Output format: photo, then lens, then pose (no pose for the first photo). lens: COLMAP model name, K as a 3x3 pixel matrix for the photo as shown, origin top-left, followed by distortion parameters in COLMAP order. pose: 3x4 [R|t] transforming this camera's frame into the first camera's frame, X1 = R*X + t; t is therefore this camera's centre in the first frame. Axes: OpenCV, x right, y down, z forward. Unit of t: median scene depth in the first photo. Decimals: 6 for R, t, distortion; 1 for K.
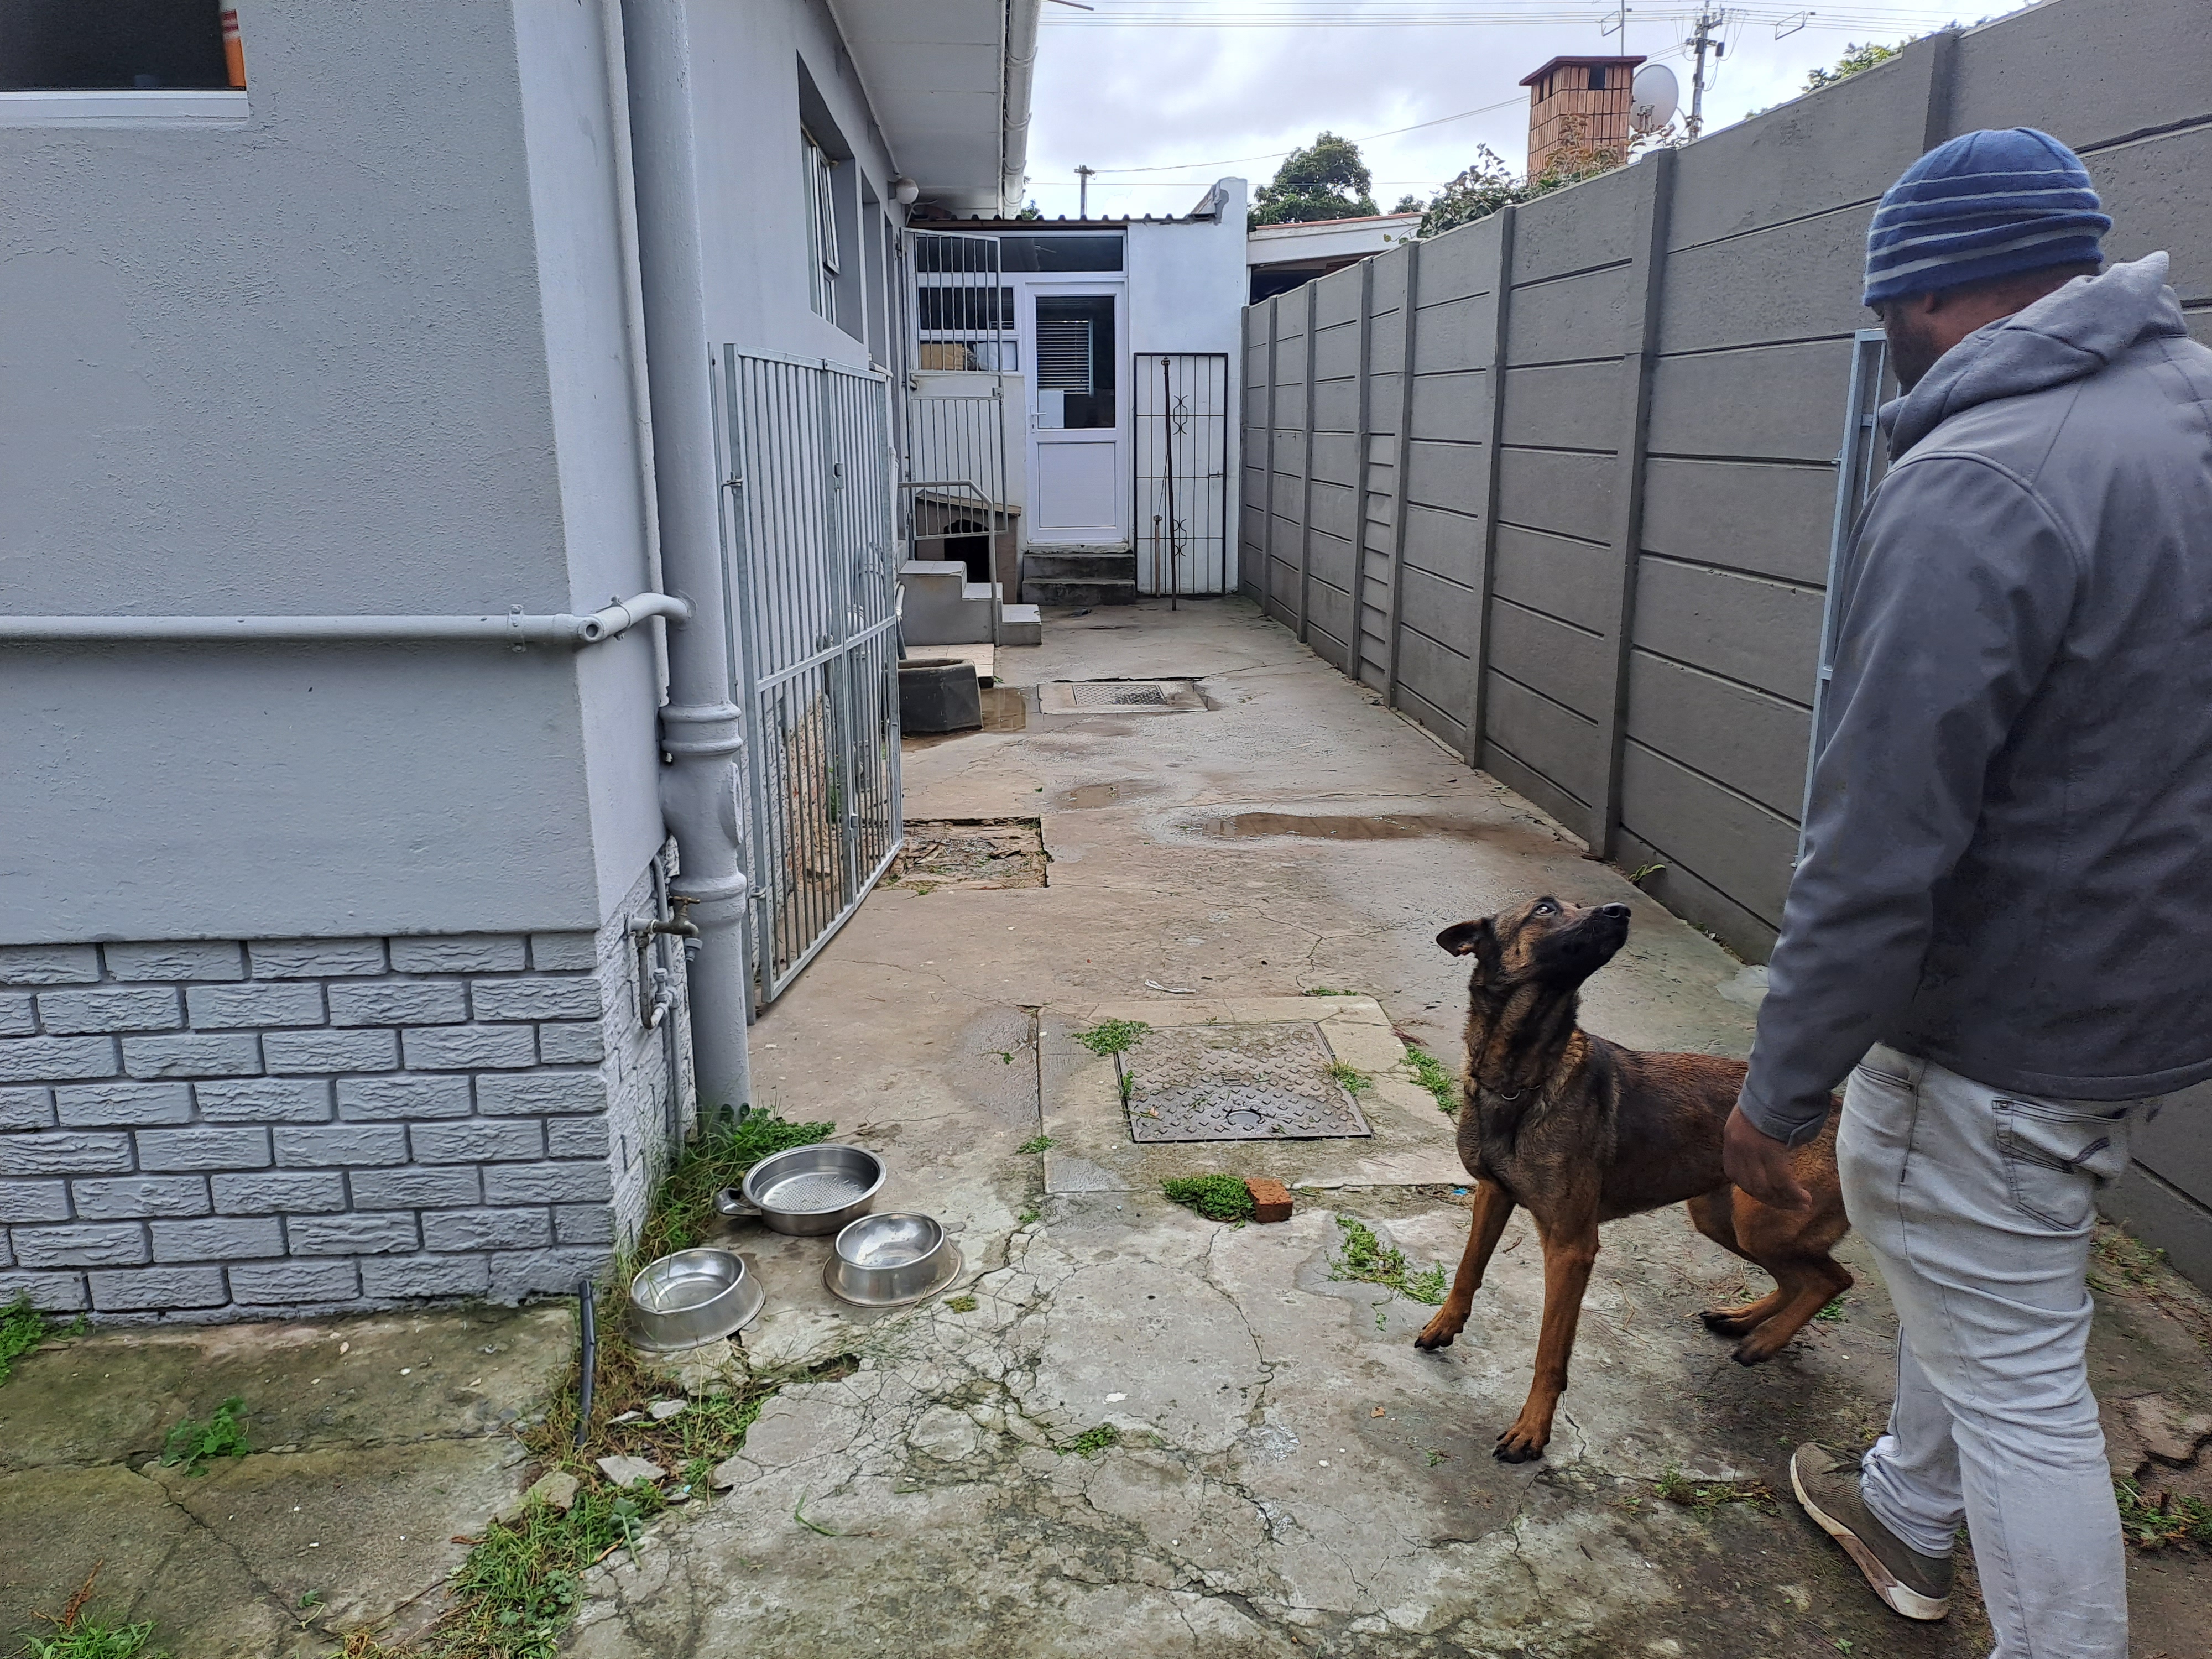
lens RADIAL K [[1619.0, 0, 1101.5], [0, 1619.0, 835.7], [0, 0, 1]] dist [0.054910, -0.043004]
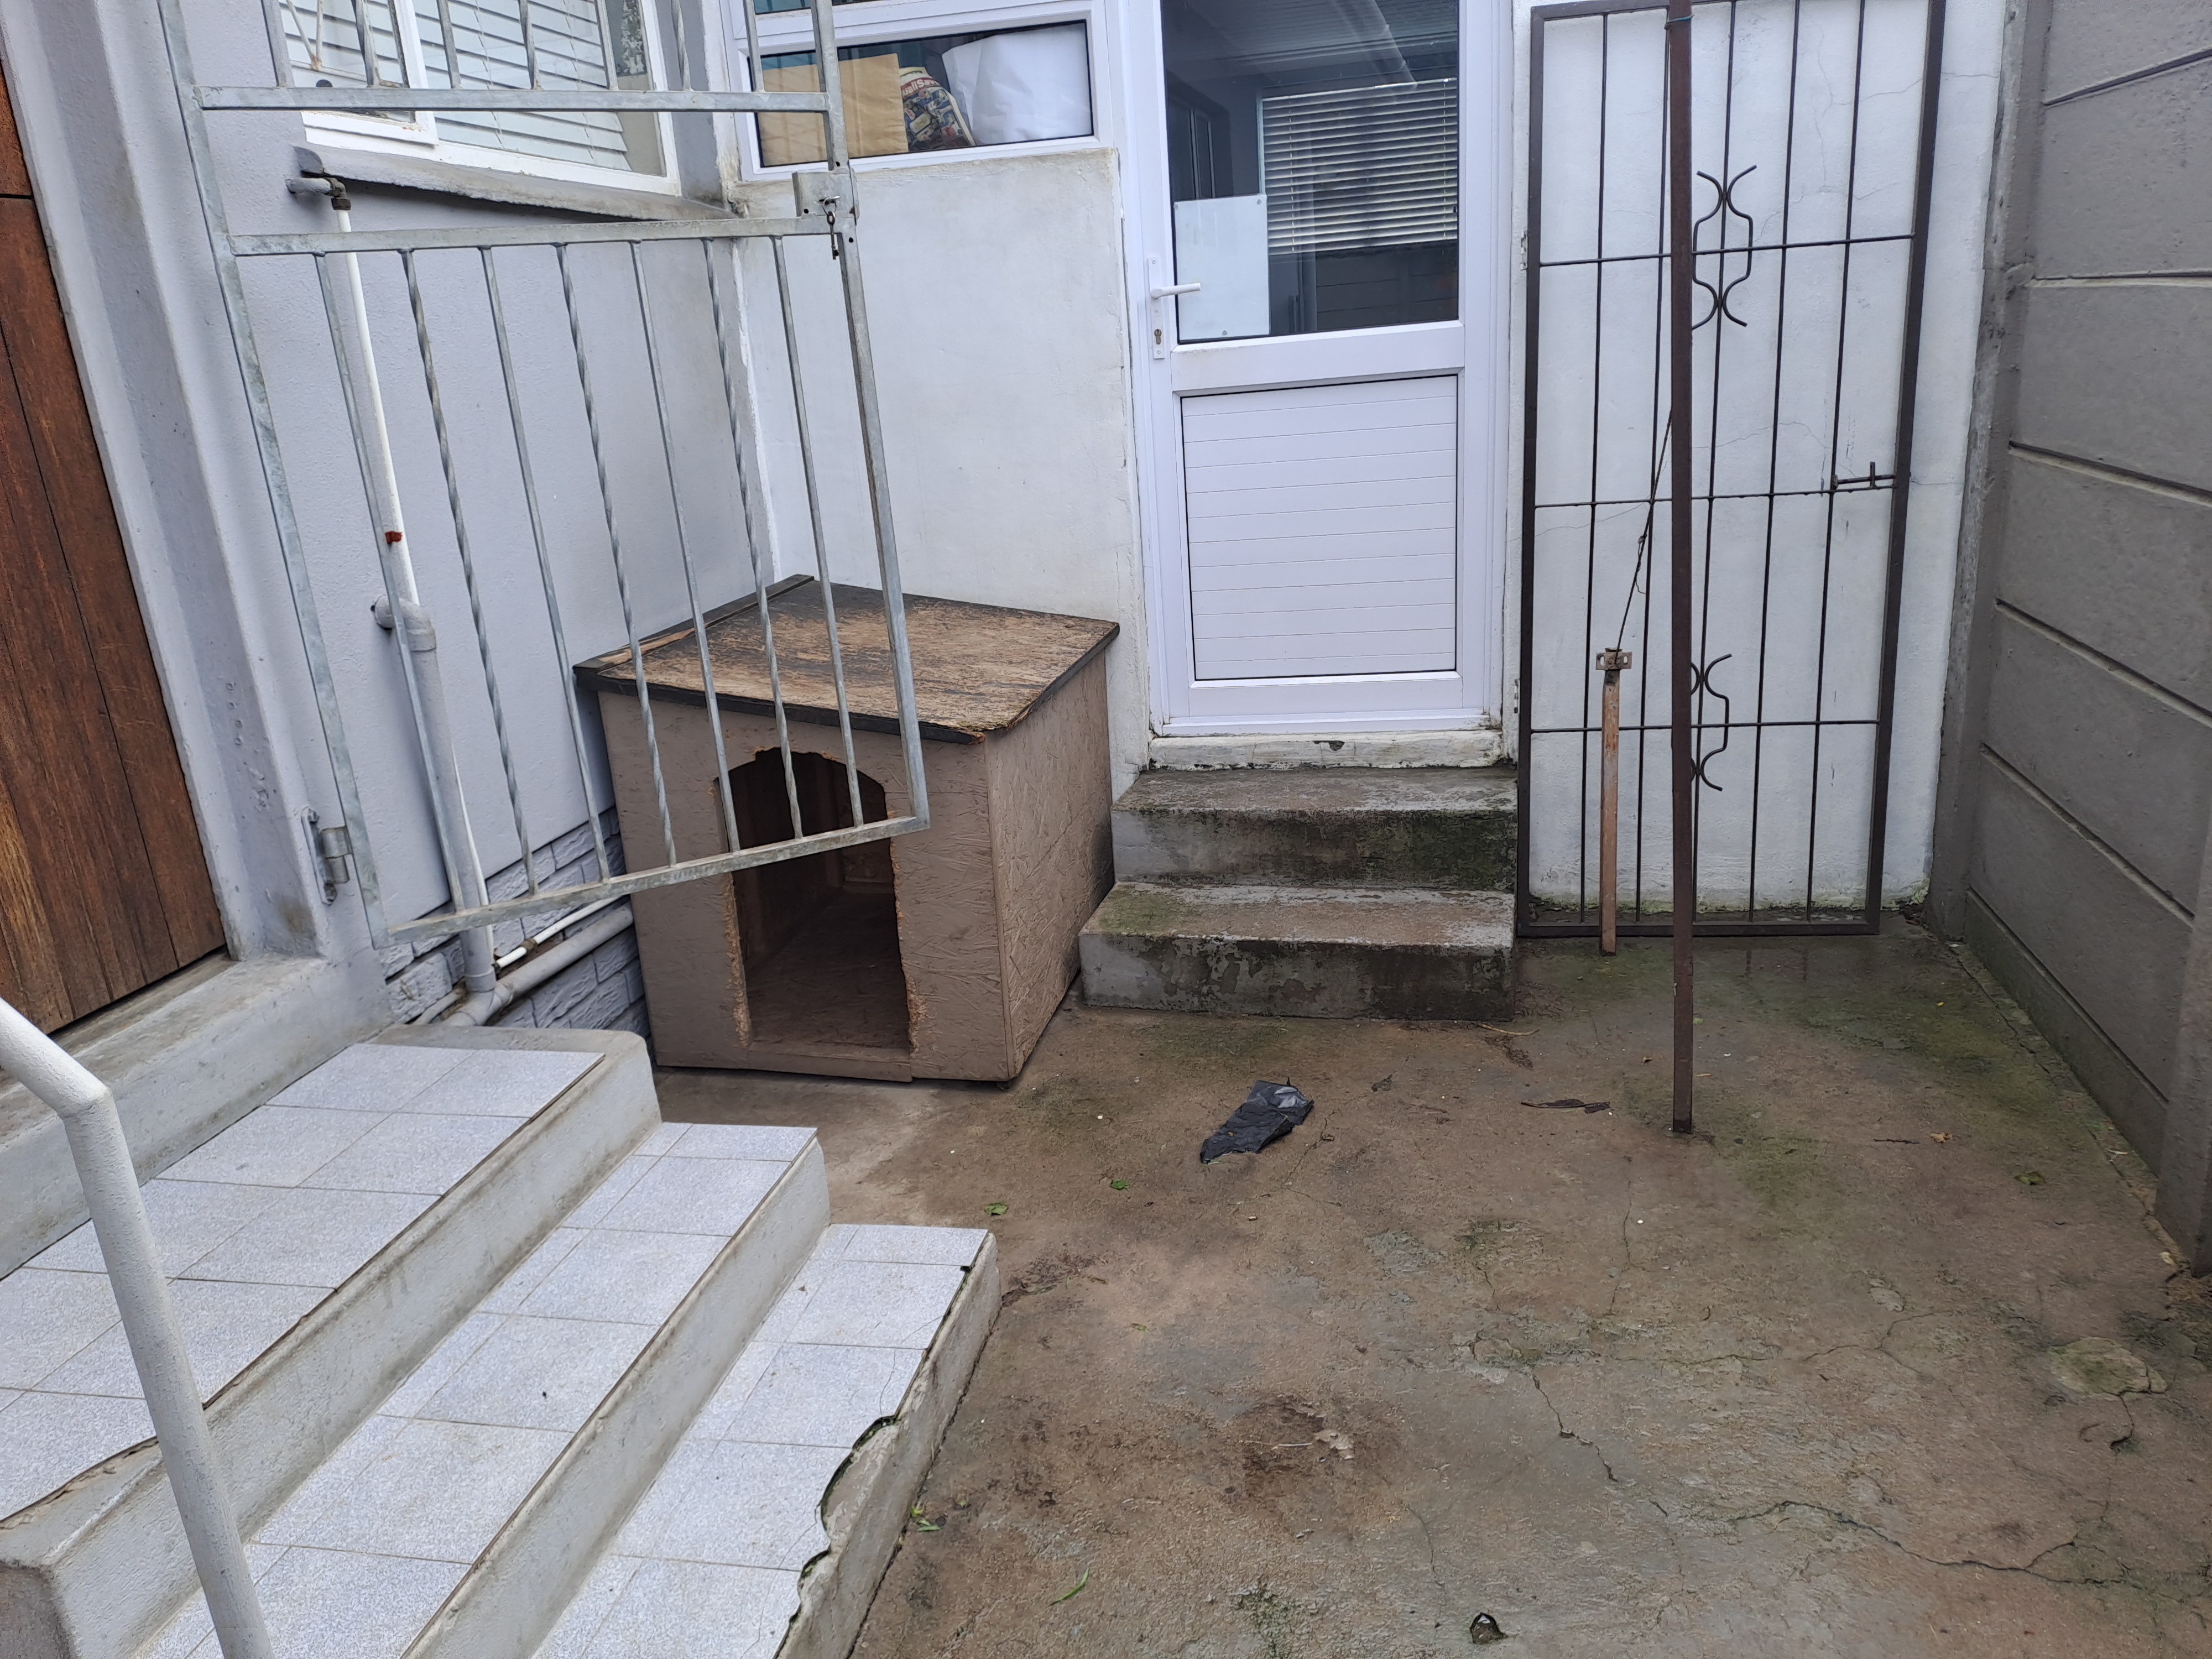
lens RADIAL K [[1619.0, 0, 1106.0], [0, 1619.0, 818.8], [0, 0, 1]] dist [0.054910, -0.043004]
pose [[0.962686, 0.018832, -0.269966, 0.050292], [-0.000593, 0.997720, 0.067484, -0.349664], [0.270622, -0.064806, 0.960502, 1.349408]]
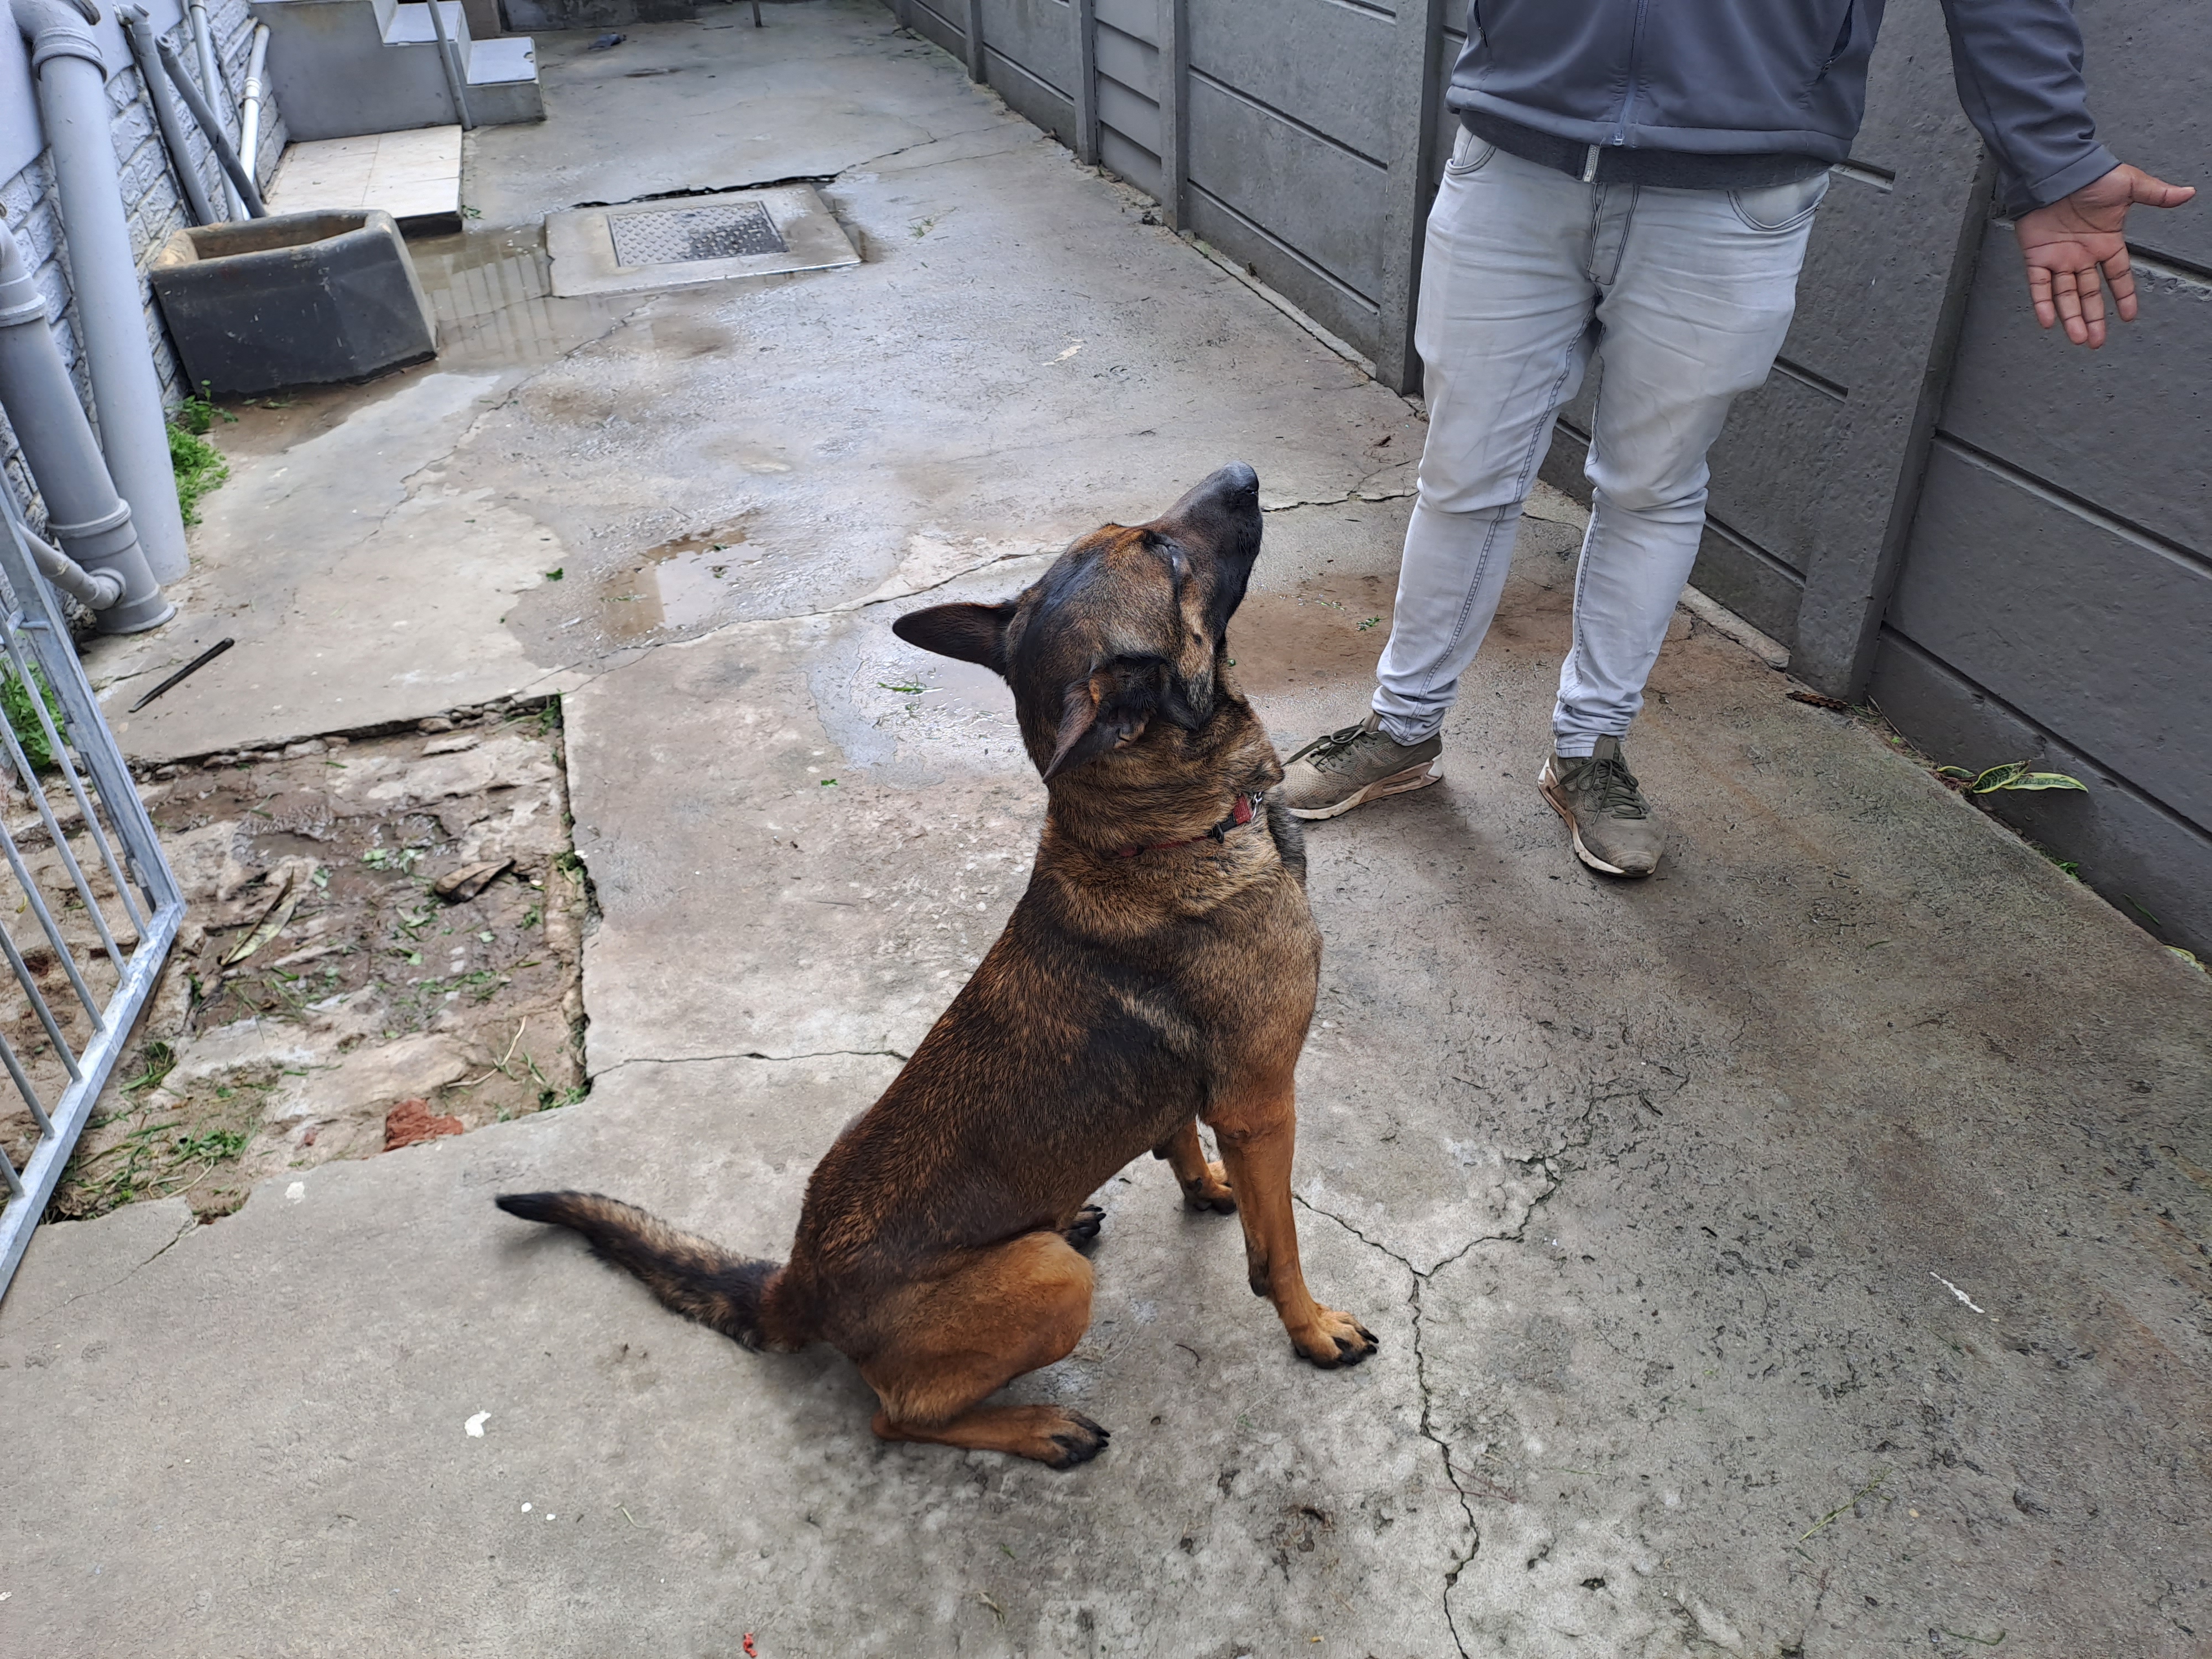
lens RADIAL K [[1619.0, 0, 1091.1], [0, 1619.0, 820.7], [0, 0, 1]] dist [0.054910, -0.043004]
pose [[0.971692, -0.156762, 0.176747, 0.019590], [0.087514, 0.933754, 0.347051, -0.131928], [-0.219442, -0.321759, 0.921041, 0.618934]]
